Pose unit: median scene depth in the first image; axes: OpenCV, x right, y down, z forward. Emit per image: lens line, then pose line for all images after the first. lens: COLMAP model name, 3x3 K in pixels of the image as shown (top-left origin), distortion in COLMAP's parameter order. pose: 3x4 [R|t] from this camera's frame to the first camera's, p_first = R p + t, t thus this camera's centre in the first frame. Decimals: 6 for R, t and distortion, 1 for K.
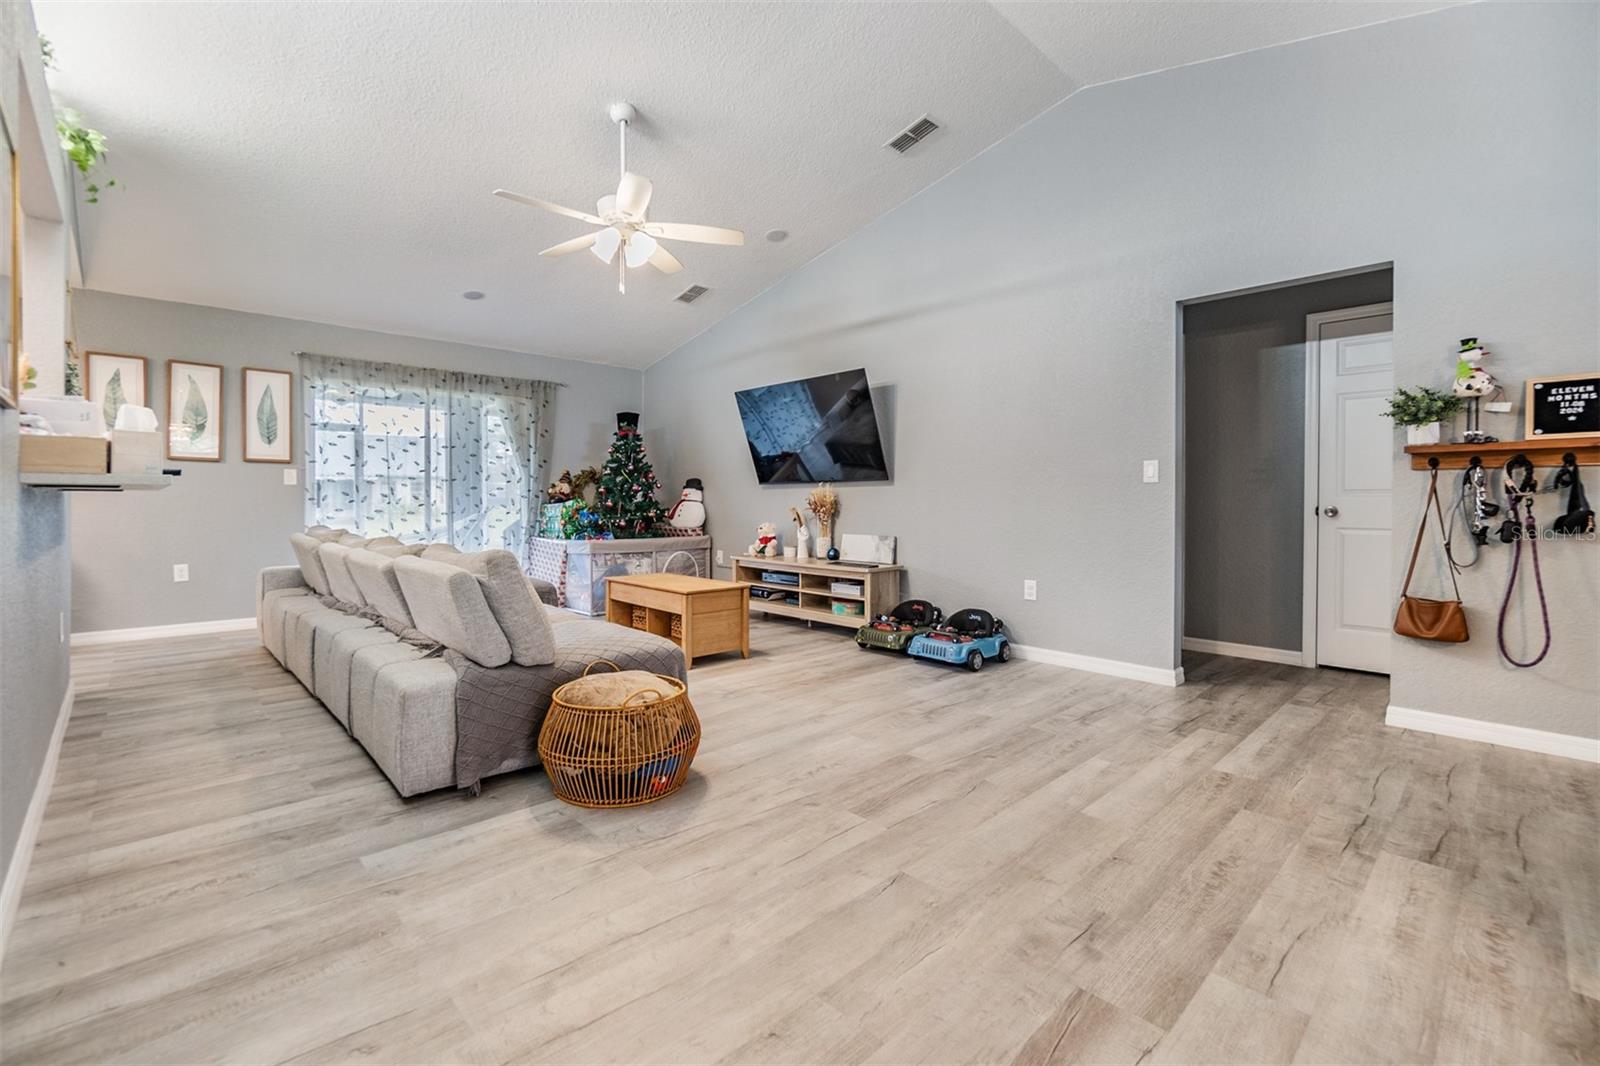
lens RADIAL K [[699.3, 0, 802.7], [0, 699.3, 508.5], [0, 0, 1]] dist [-0.006009, 0.000390]
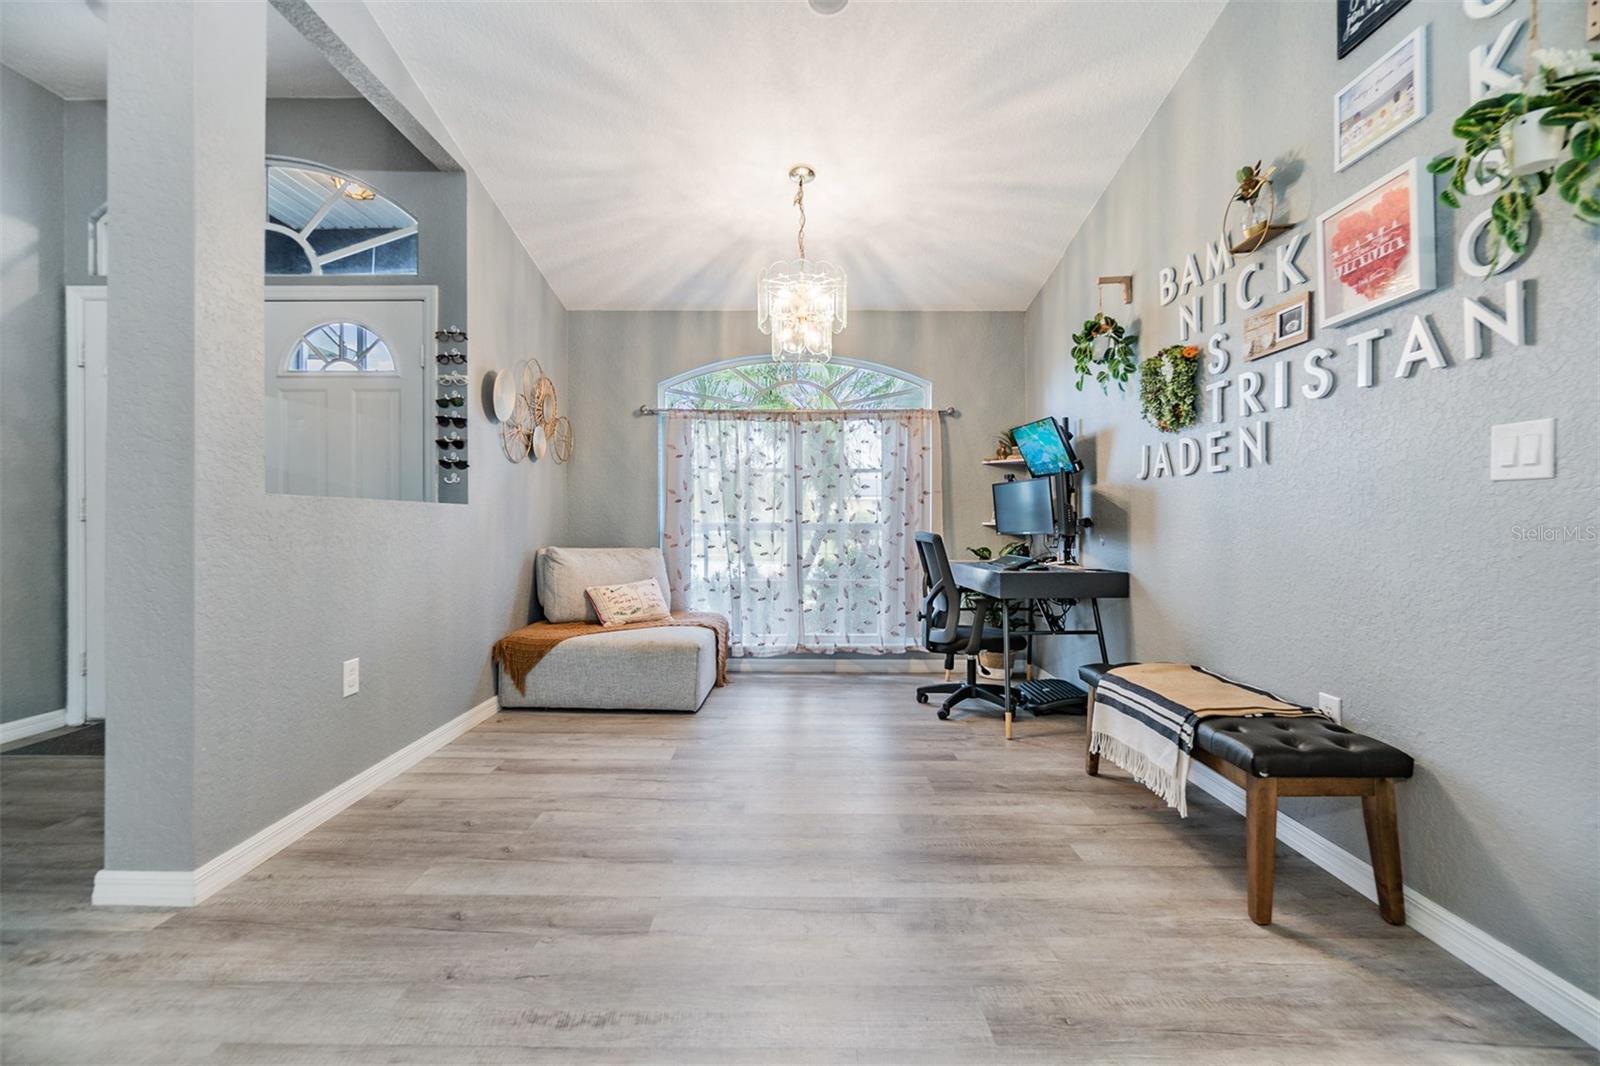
lens RADIAL K [[708.6, 0, 795.5], [0, 708.6, 510.1], [0, 0, 1]] dist [-0.001523, 0.000061]
pose [[-0.714027, -0.005741, 0.700095, -0.170947], [-0.001882, 0.999979, 0.006281, -0.009184], [-0.700116, 0.003167, -0.714022, 0.364123]]
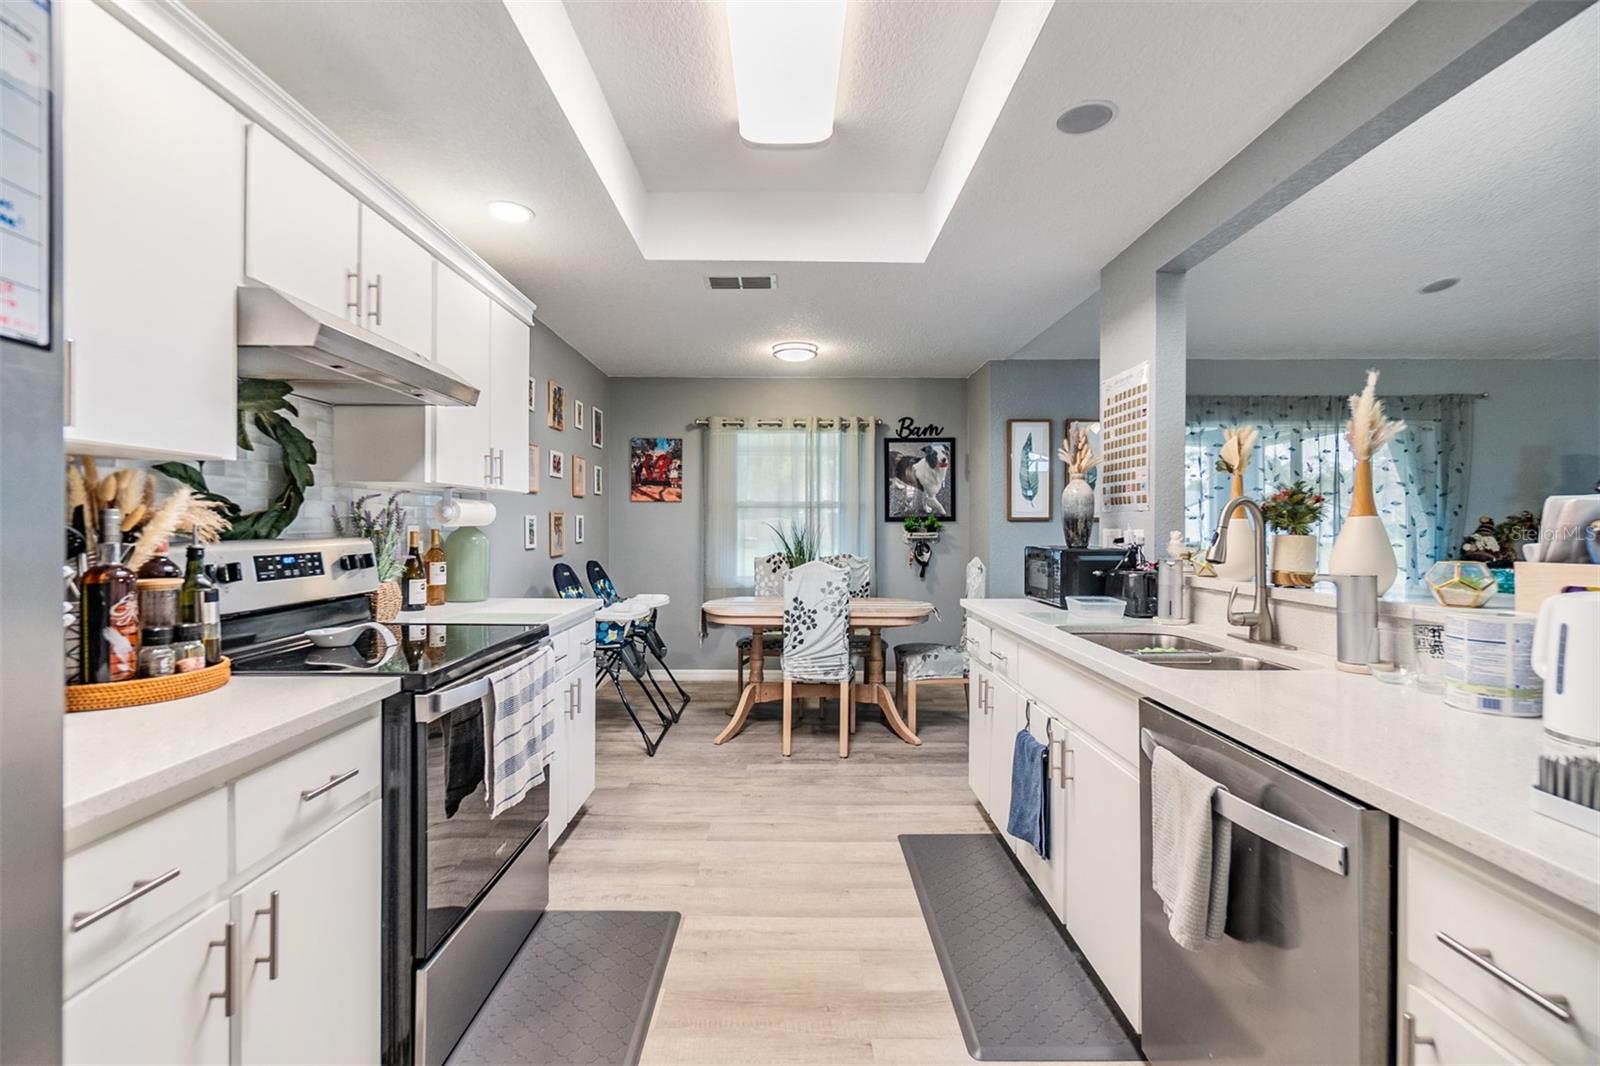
lens RADIAL K [[703.5, 0, 800.0], [0, 703.5, 533.0], [0, 0, 1]] dist [-0.000036, 0.000185]
pose [[0.726445, 0.001494, -0.687223, -0.584044], [-0.004508, 0.999986, -0.002590, -0.056346], [0.687210, 0.004980, 0.726442, 0.021406]]
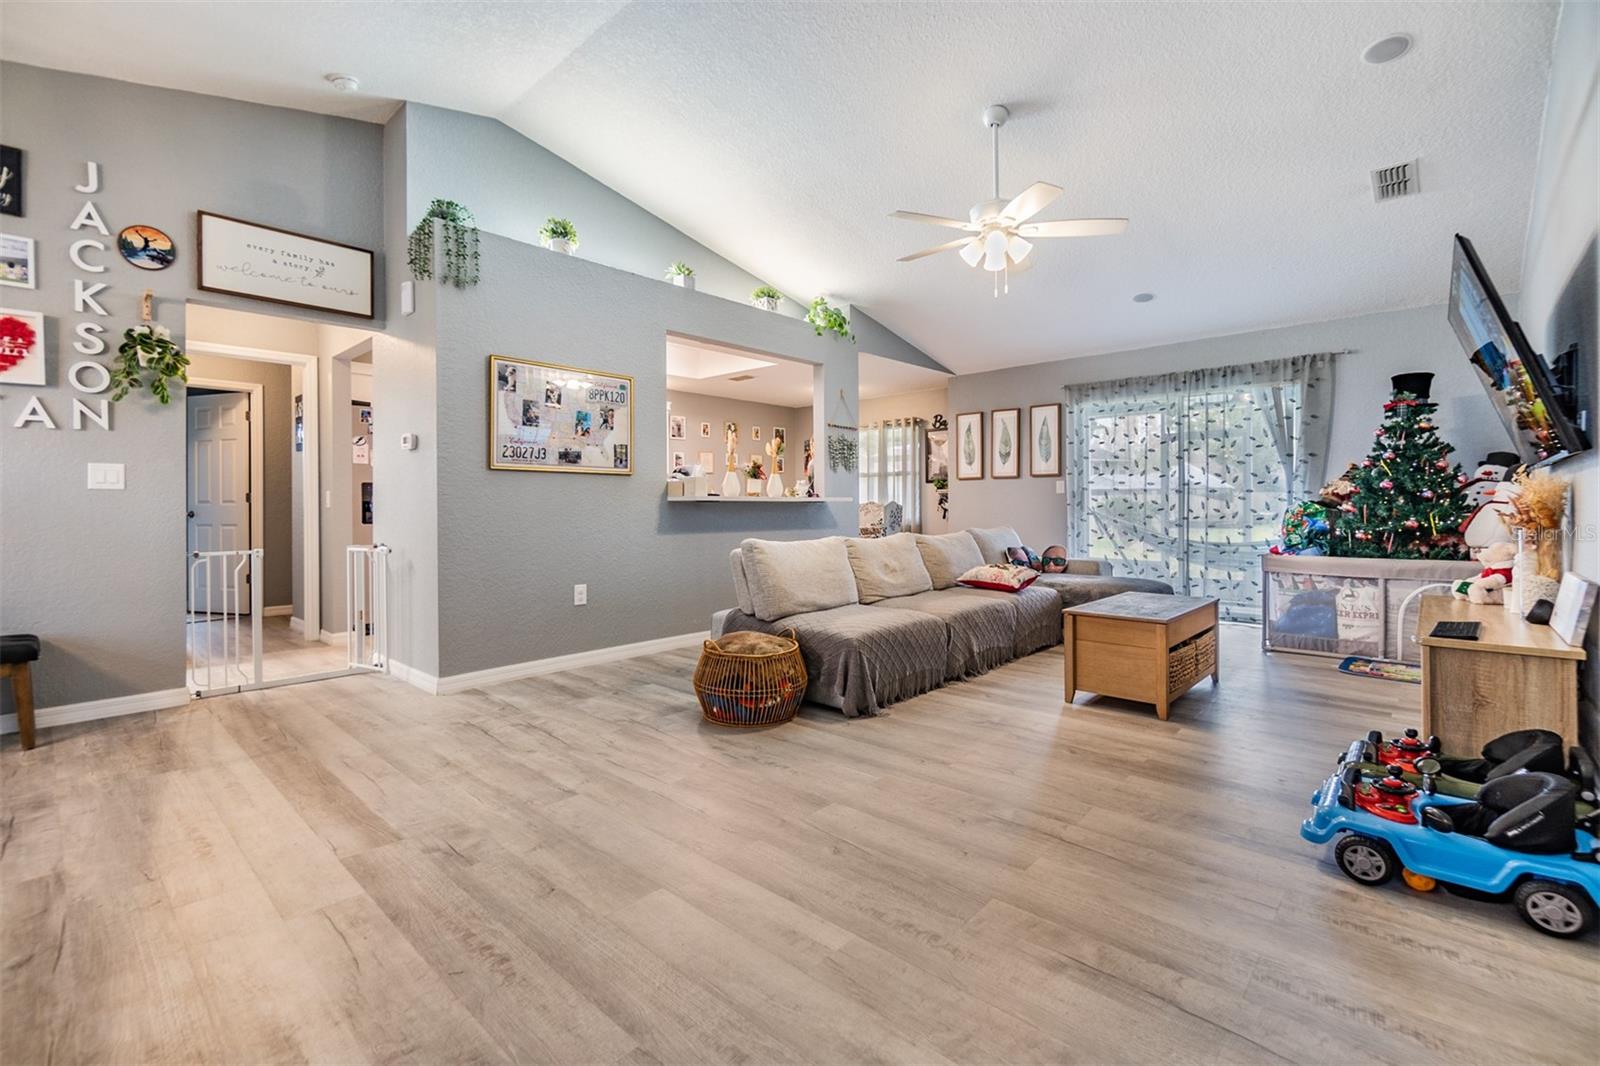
lens RADIAL K [[708.6, 0, 795.5], [0, 708.6, 510.1], [0, 0, 1]] dist [-0.001523, 0.000061]
pose [[0.053877, 0.001750, -0.998546, 0.652009], [-0.005054, 0.999986, 0.001480, -0.004208], [0.998535, 0.004967, 0.053885, 0.587420]]
